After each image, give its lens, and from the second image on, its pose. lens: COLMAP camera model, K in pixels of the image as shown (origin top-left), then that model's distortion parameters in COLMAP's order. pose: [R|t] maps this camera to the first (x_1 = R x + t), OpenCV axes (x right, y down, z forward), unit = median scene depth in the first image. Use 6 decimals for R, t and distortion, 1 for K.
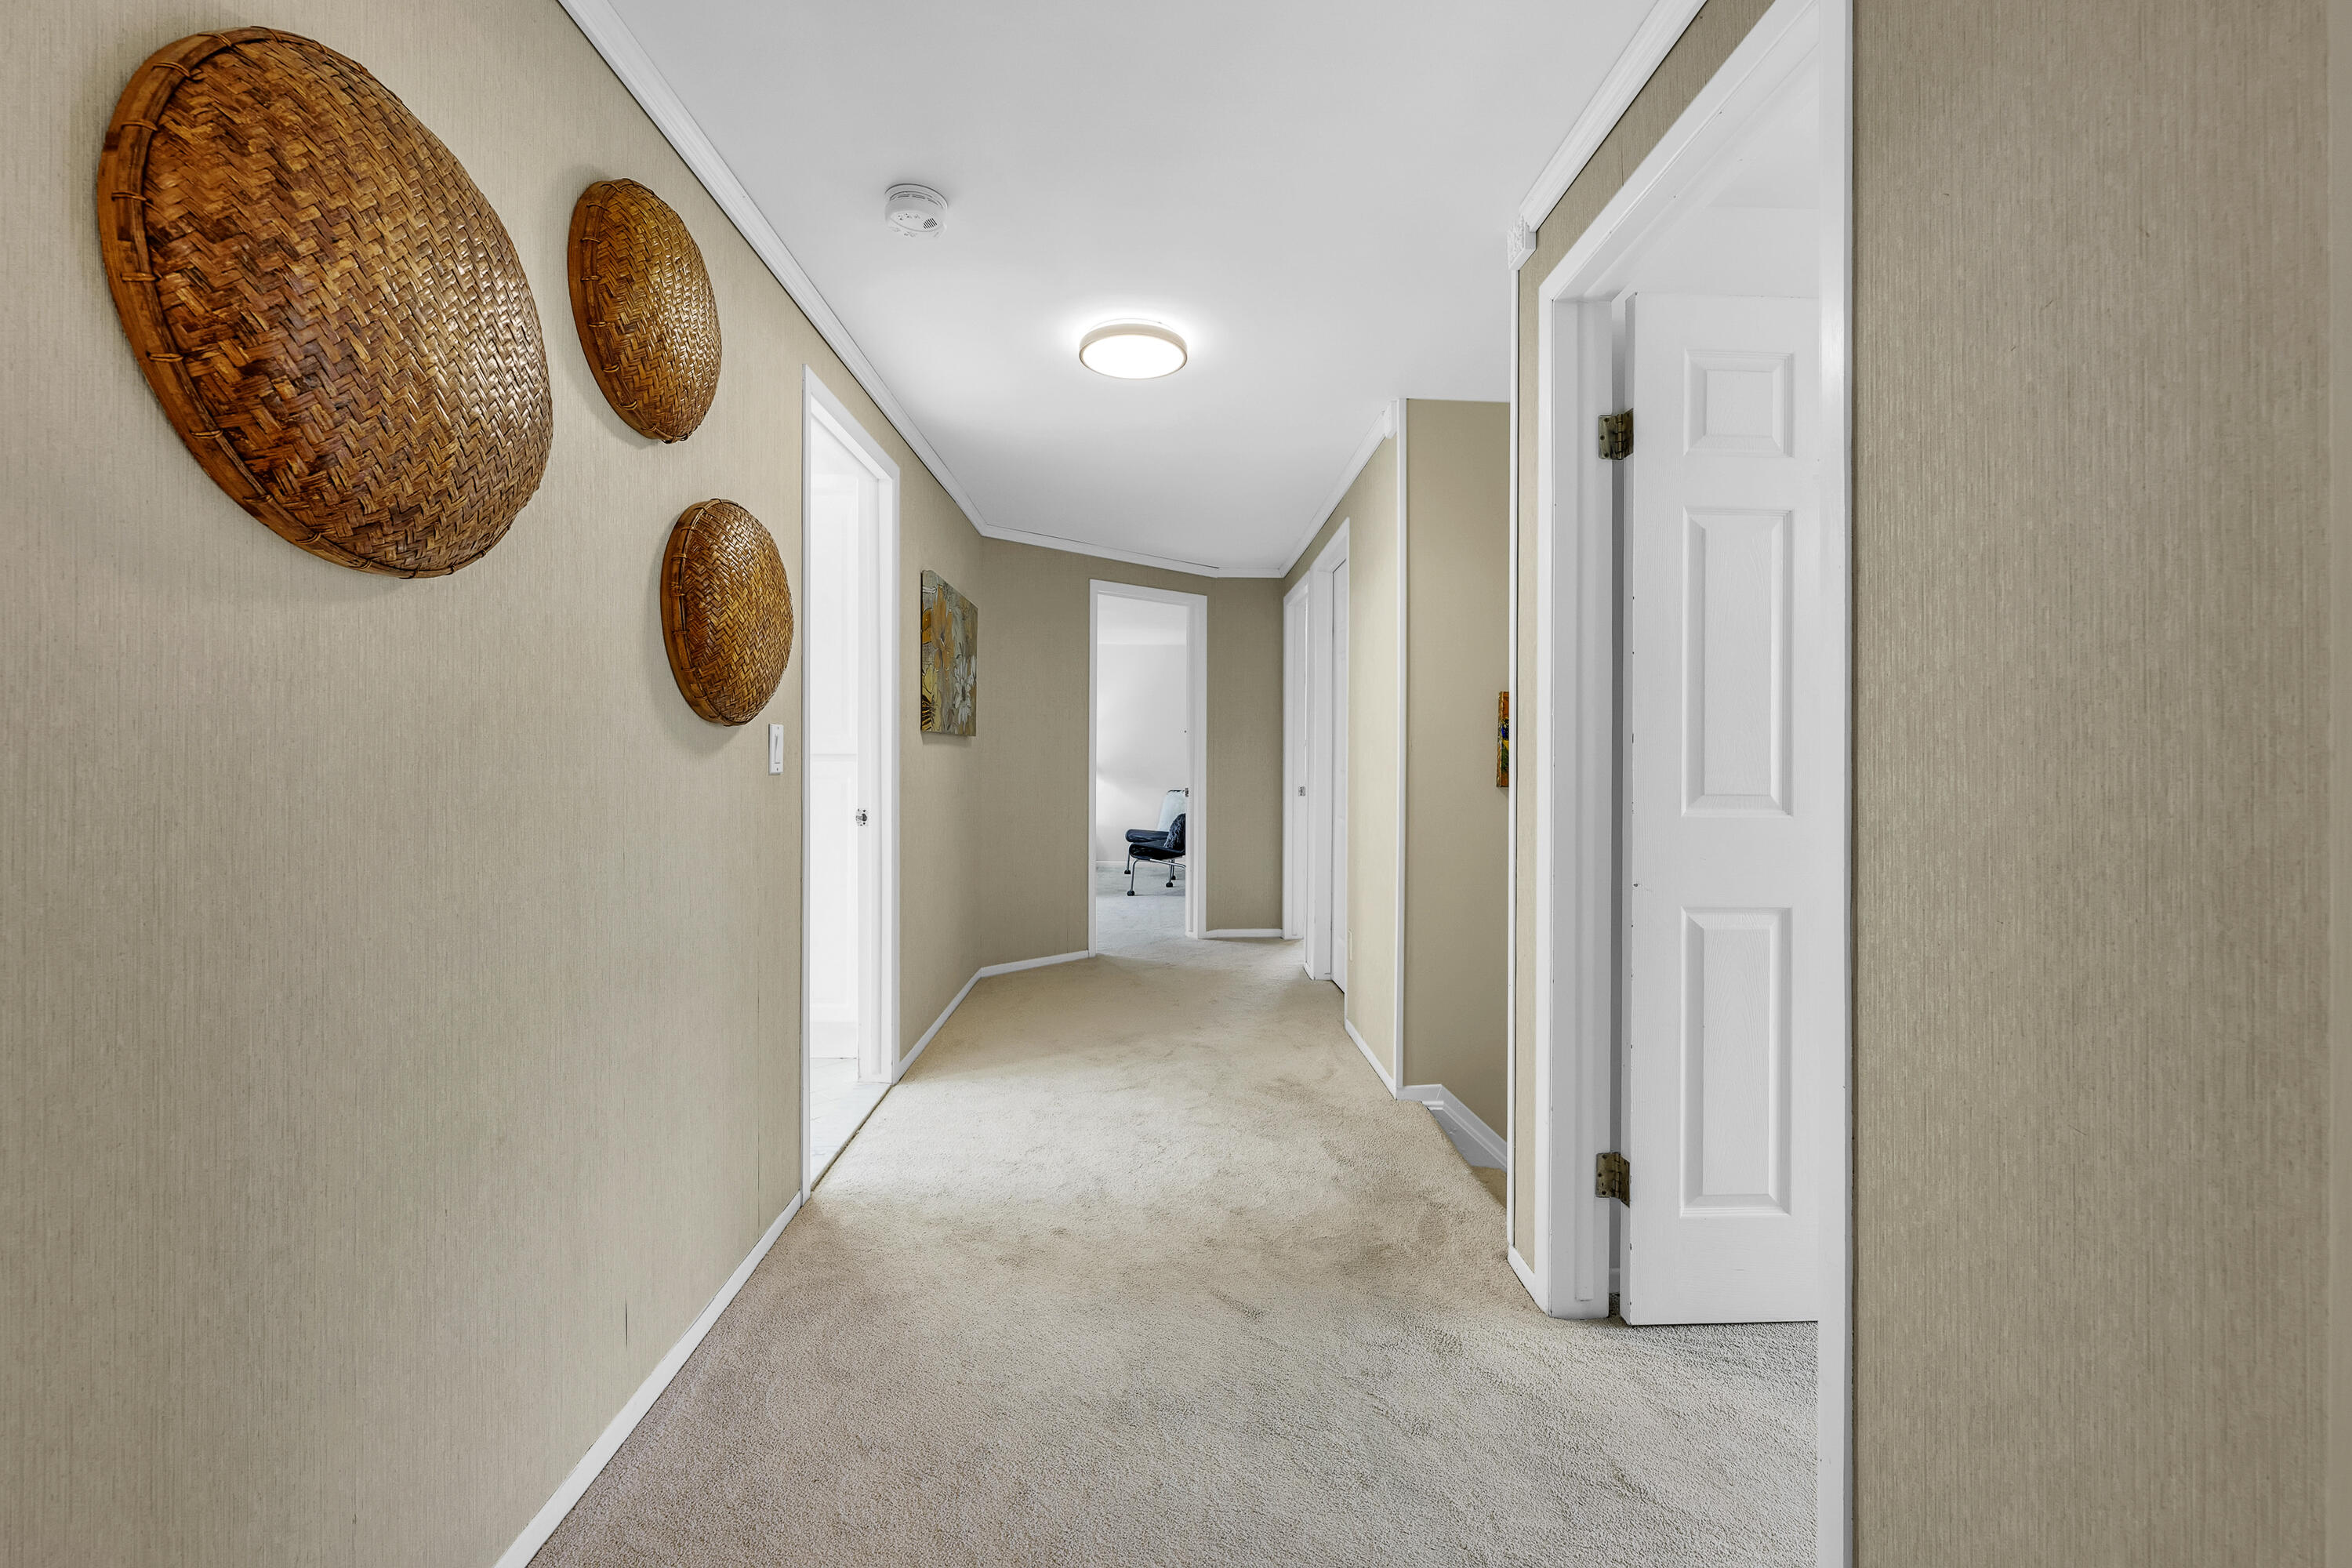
lens RADIAL K [[955.1, 0, 1178.0], [0, 955.1, 776.2], [0, 0, 1]] dist [-0.002277, -0.000341]
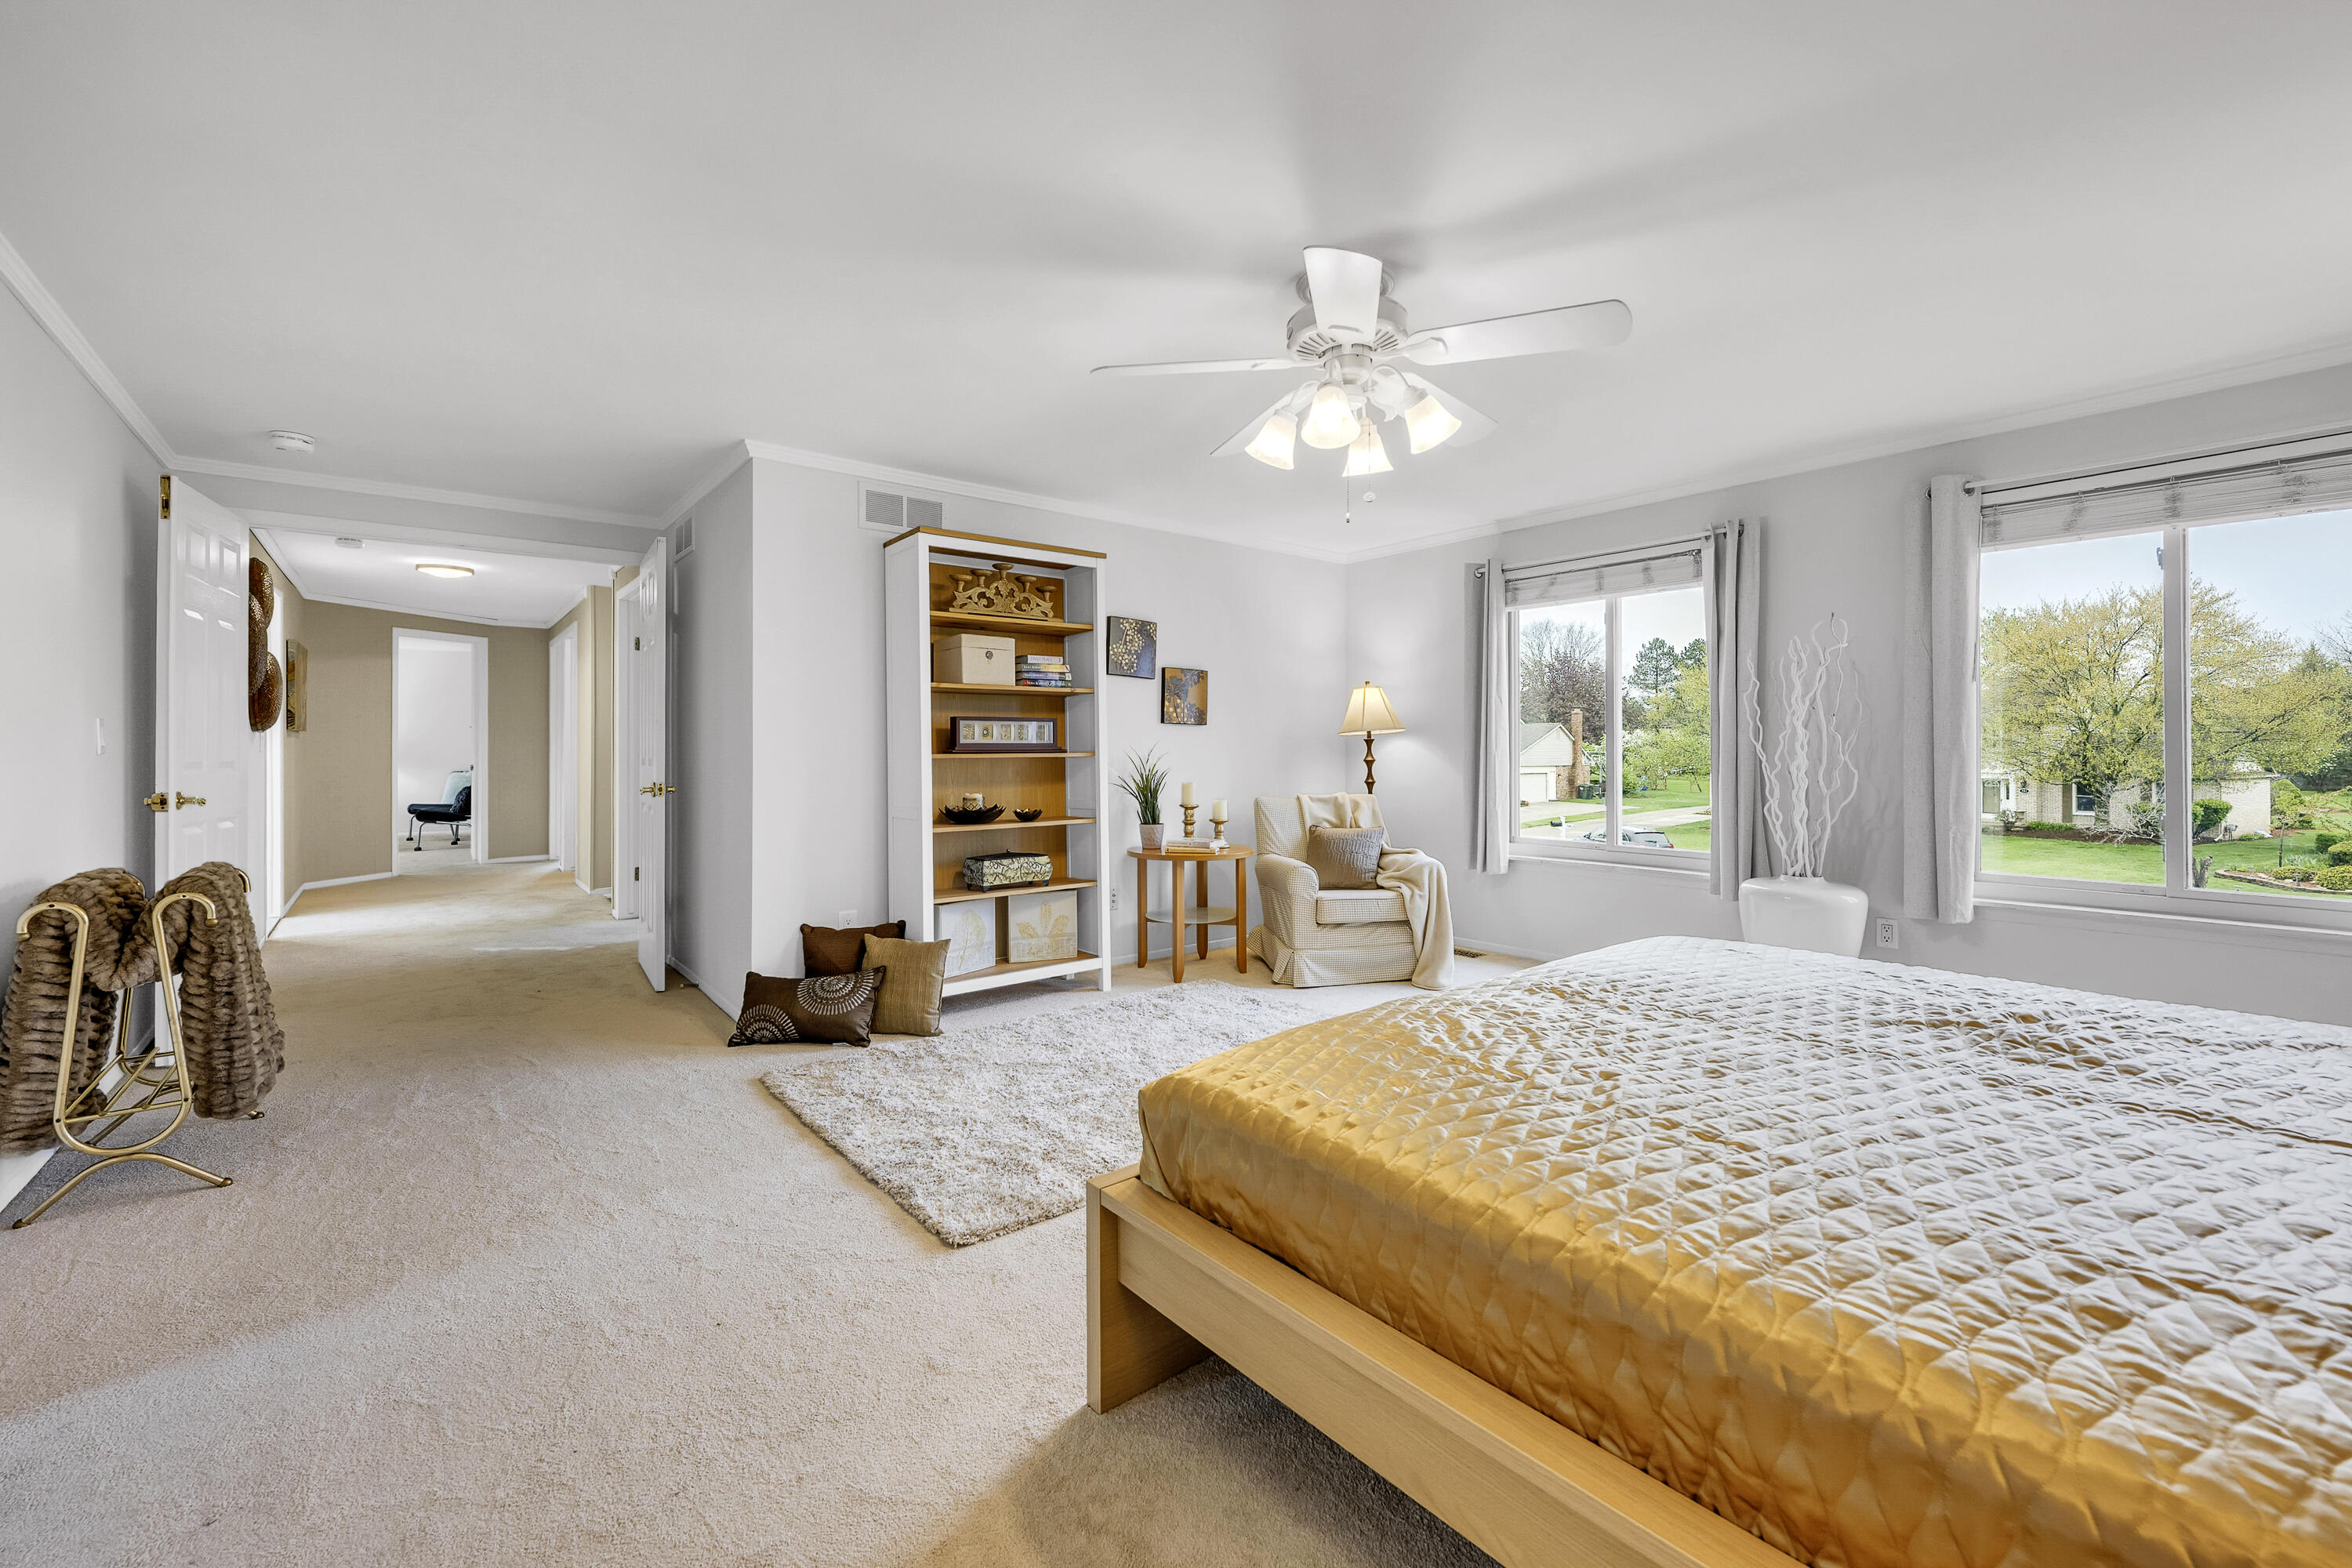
lens RADIAL K [[955.1, 0, 1189.0], [0, 955.1, 766.2], [0, 0, 1]] dist [-0.002277, -0.000341]
pose [[0.791831, -0.003606, 0.610729, -0.012603], [0.003369, 0.999993, 0.001537, 0.014274], [-0.610731, 0.000841, 0.791838, -0.792793]]
